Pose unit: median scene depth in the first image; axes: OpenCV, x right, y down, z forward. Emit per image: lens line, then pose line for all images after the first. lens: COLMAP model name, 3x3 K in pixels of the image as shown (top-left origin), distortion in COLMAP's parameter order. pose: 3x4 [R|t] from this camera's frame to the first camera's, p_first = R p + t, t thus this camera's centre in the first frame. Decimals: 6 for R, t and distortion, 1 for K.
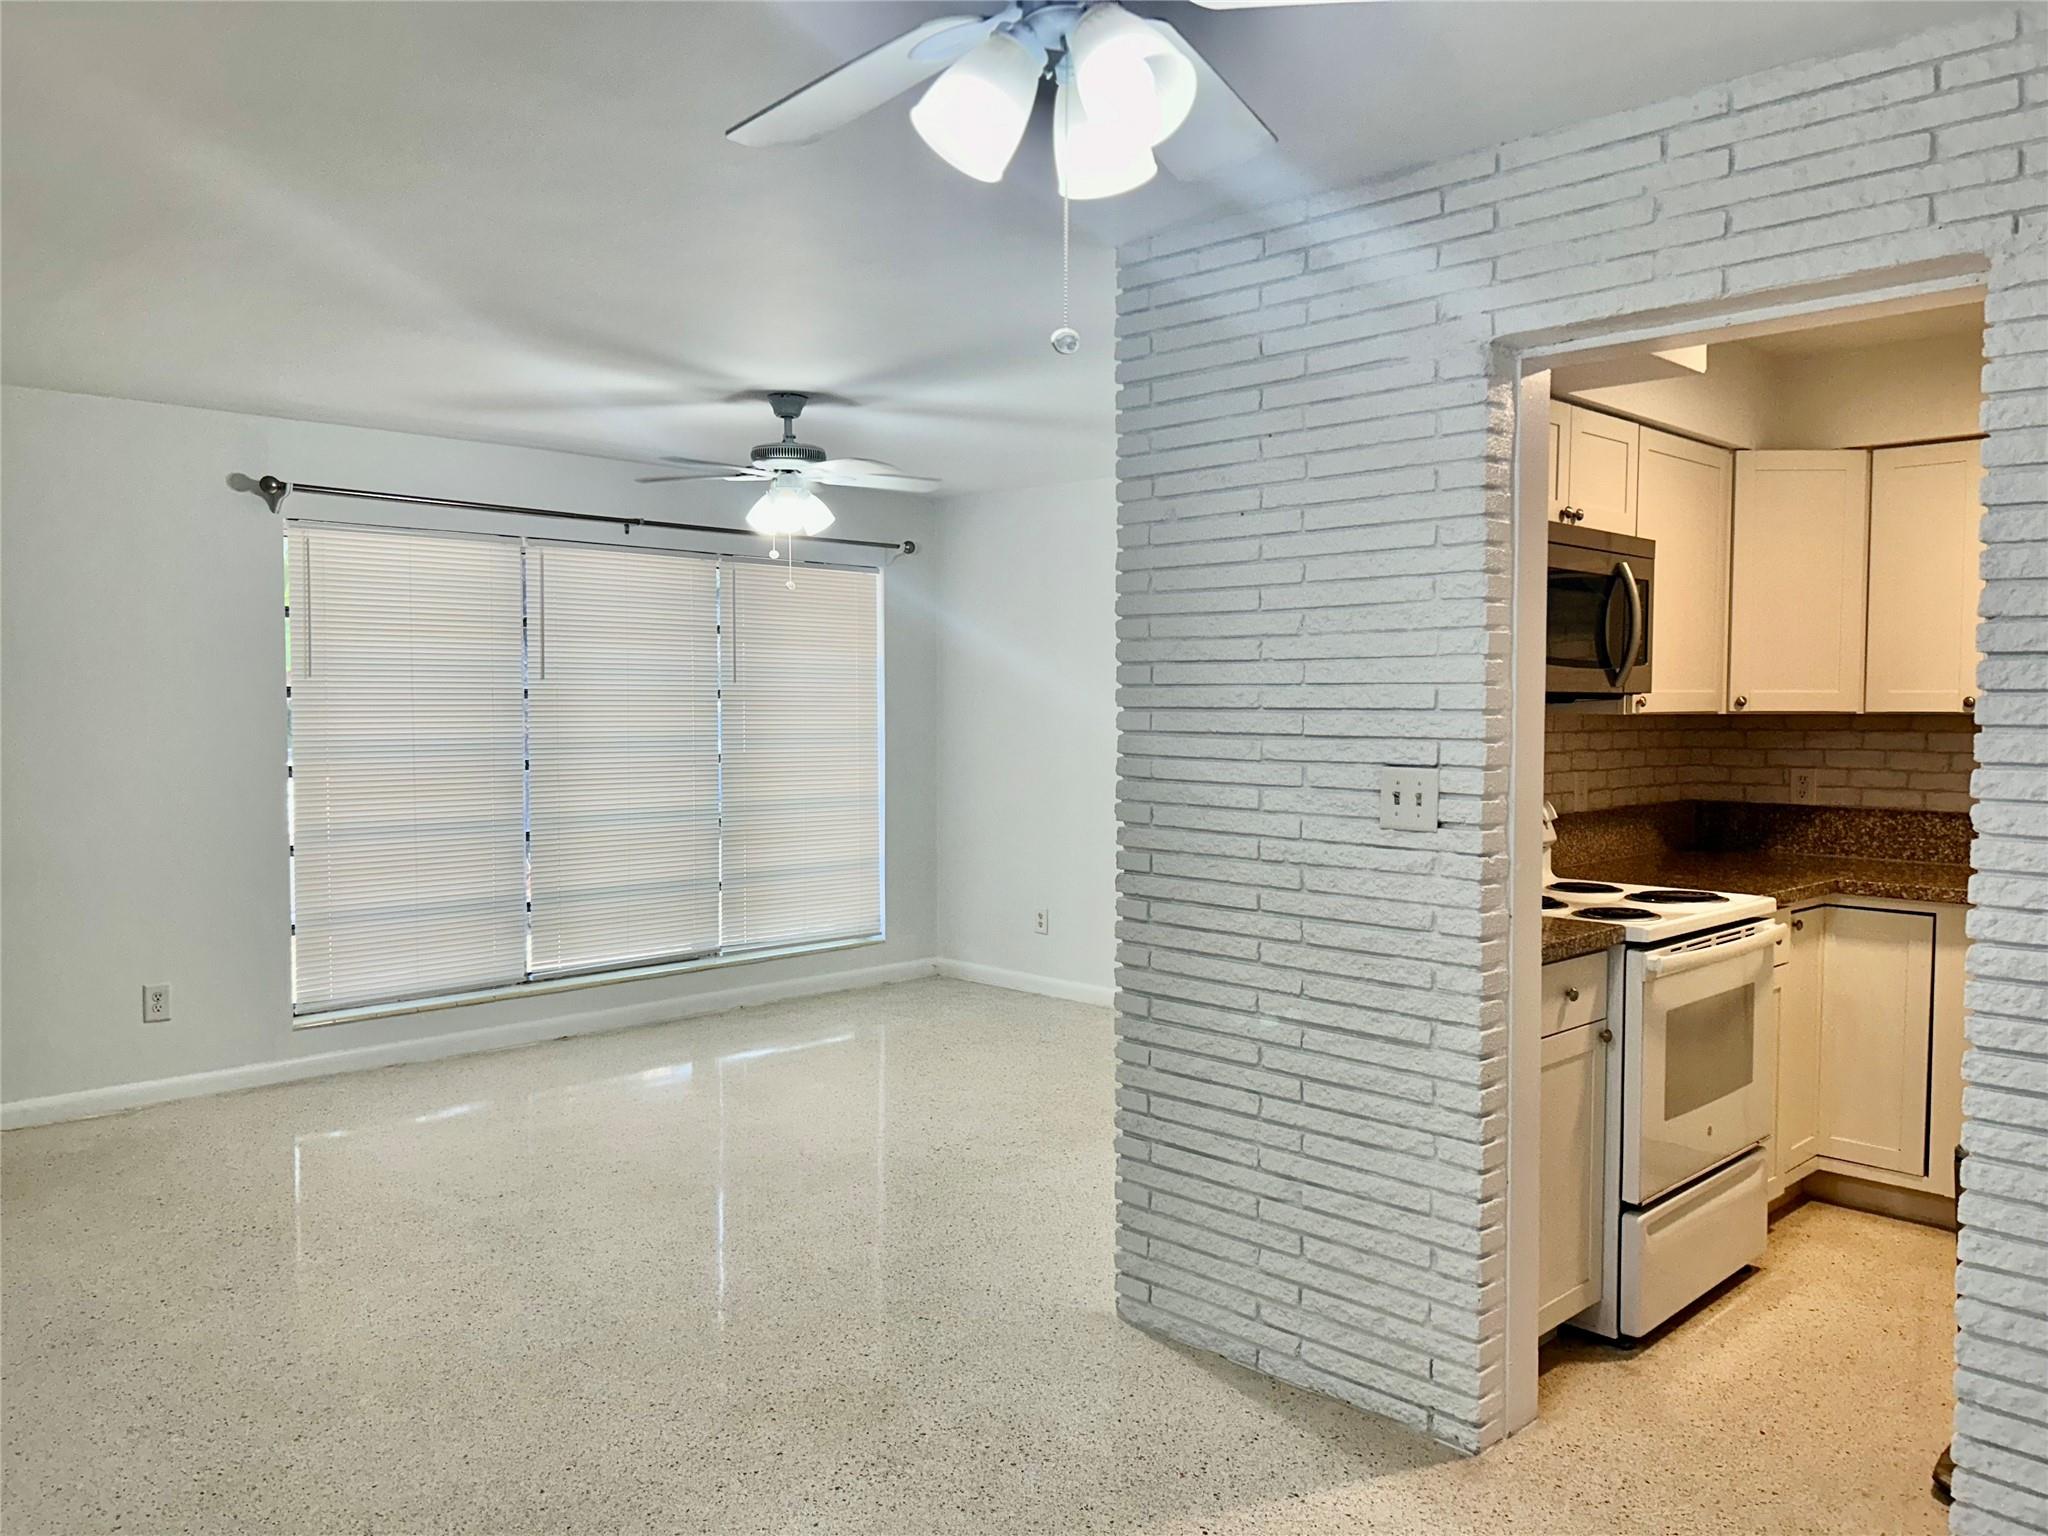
lens RADIAL K [[1543.8, 0, 1032.9], [0, 1543.8, 758.9], [0, 0, 1]] dist [0.073227, -0.071254]
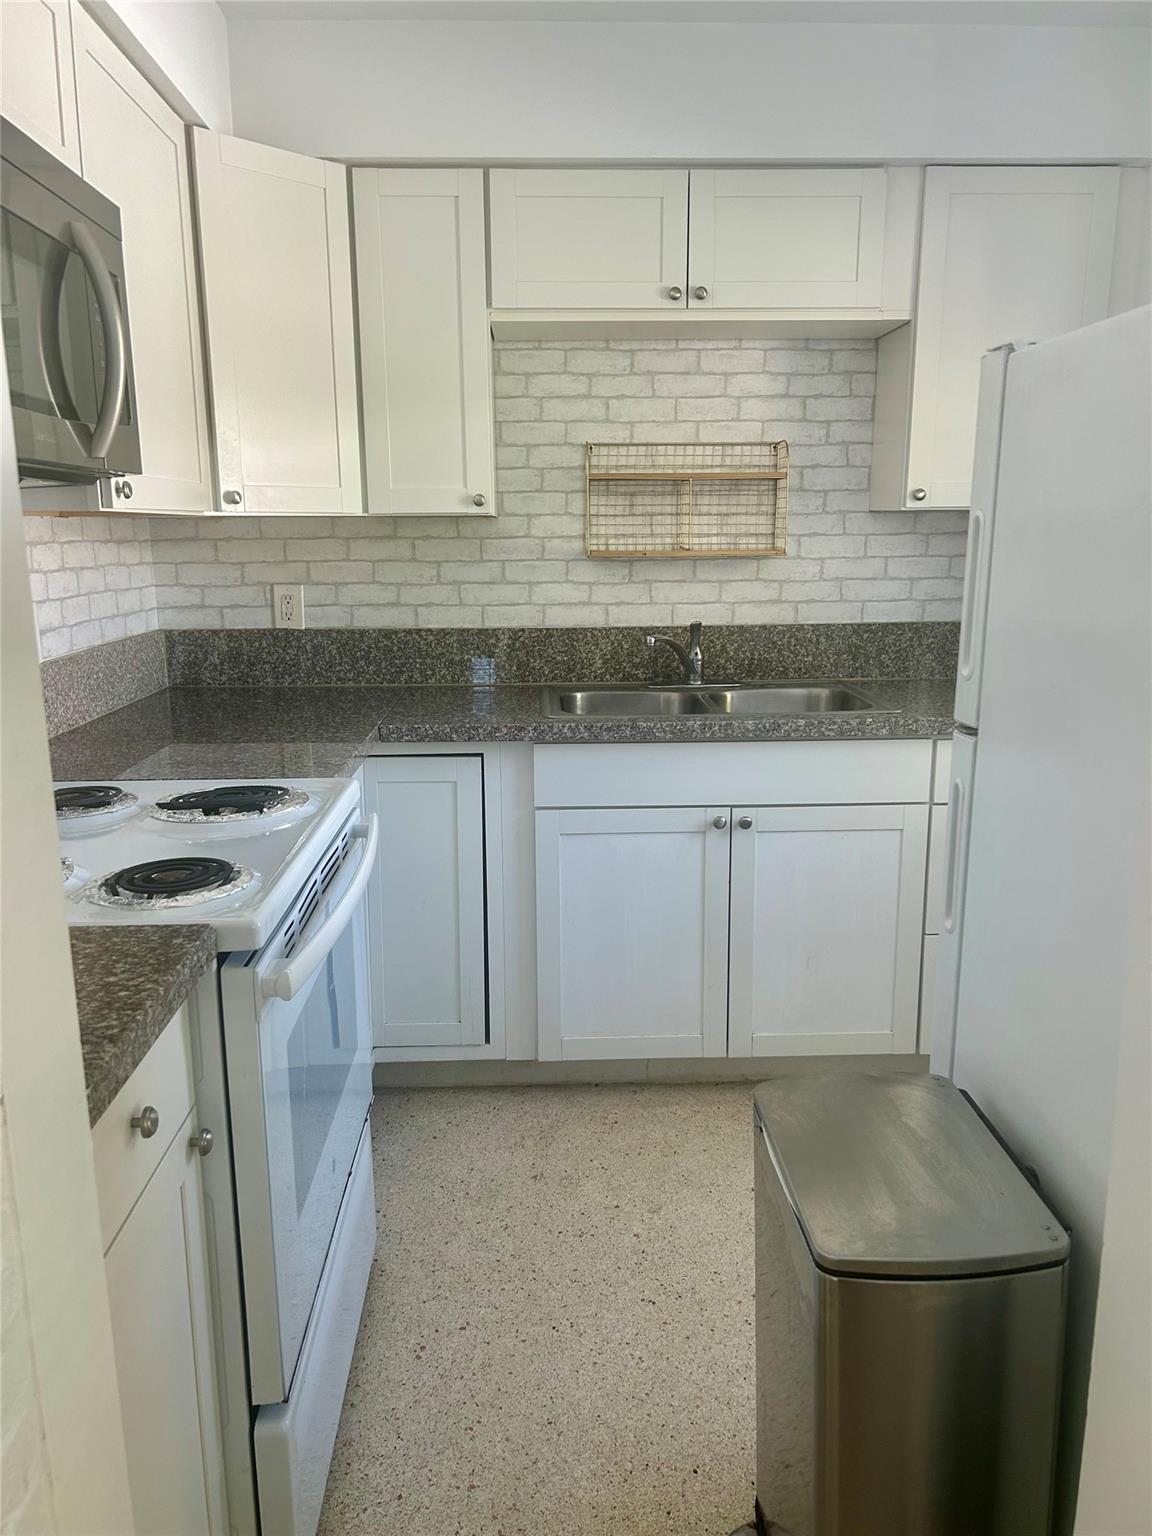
lens RADIAL K [[1151.9, 0, 591.5], [0, 1151.9, 784.8], [0, 0, 1]] dist [0.102443, -0.162722]
pose [[0.675728, -0.167443, 0.717882, 0.143164], [0.037341, 0.980385, 0.193523, -0.003872], [-0.736205, -0.103962, 0.668726, 0.475038]]
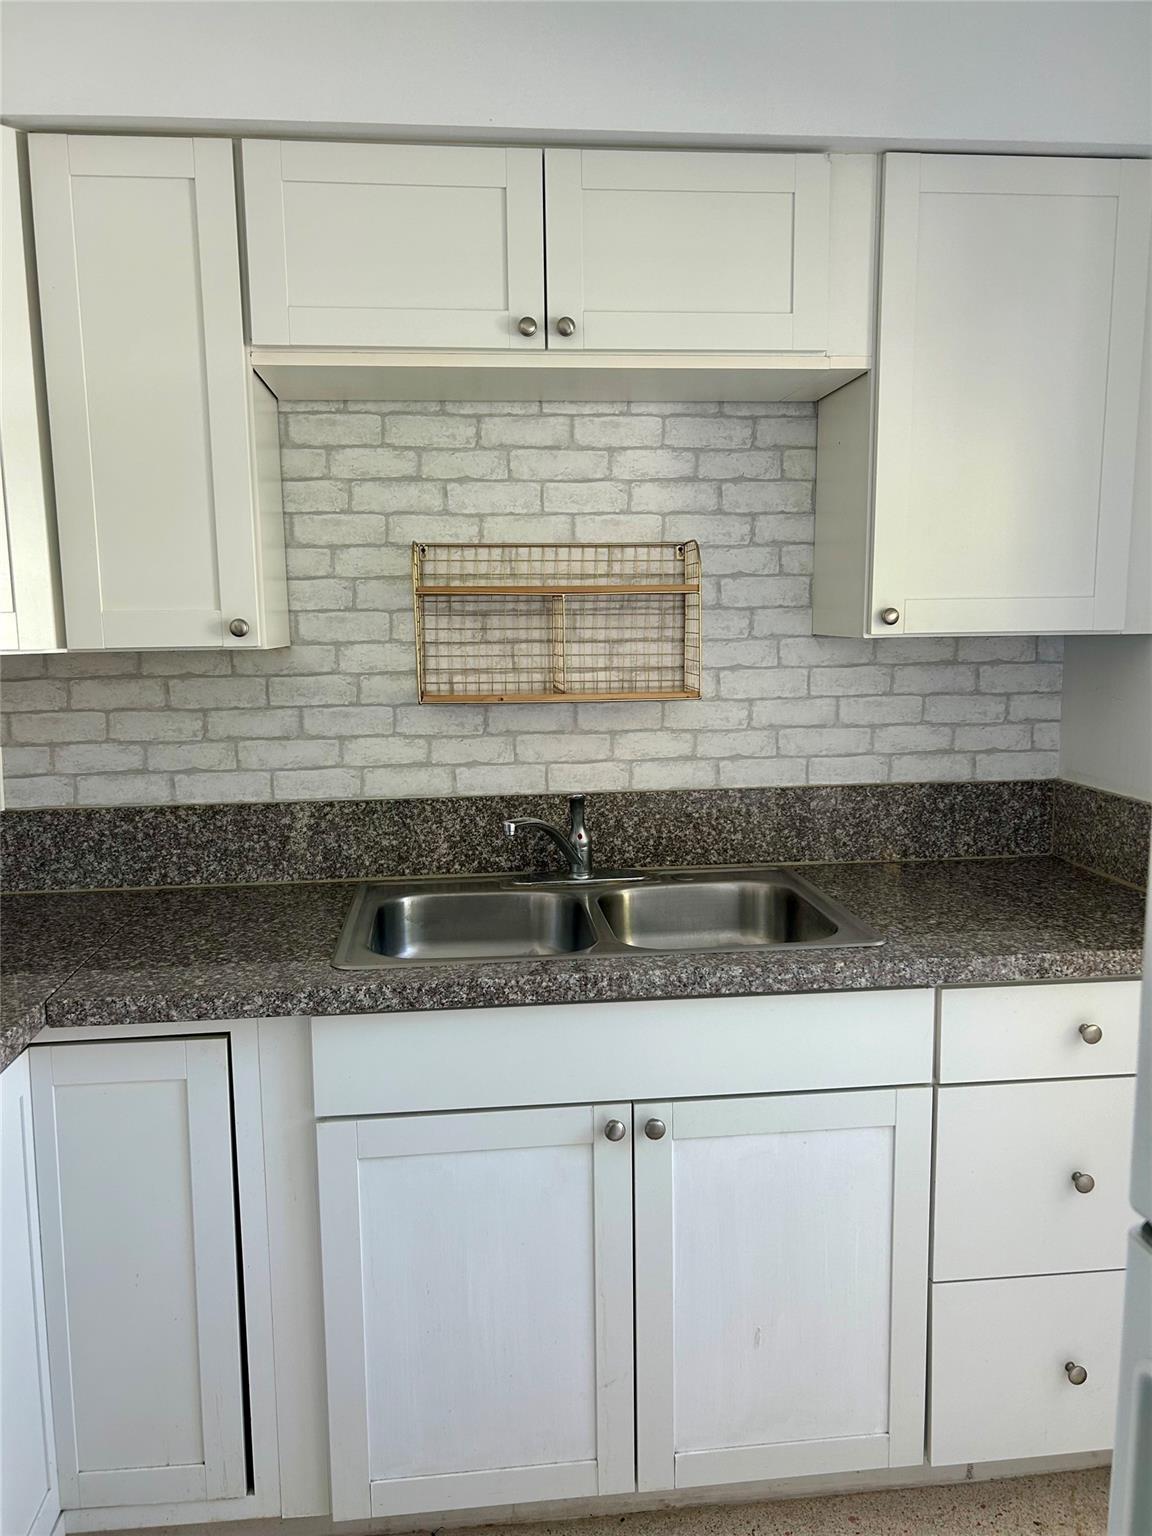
lens RADIAL K [[1151.9, 0, 591.5], [0, 1151.9, 784.8], [0, 0, 1]] dist [0.102443, -0.162722]
pose [[0.618273, -0.121263, 0.776552, 0.316442], [0.045834, 0.991908, 0.118401, -0.022237], [-0.784626, -0.037611, 0.618828, 0.591151]]
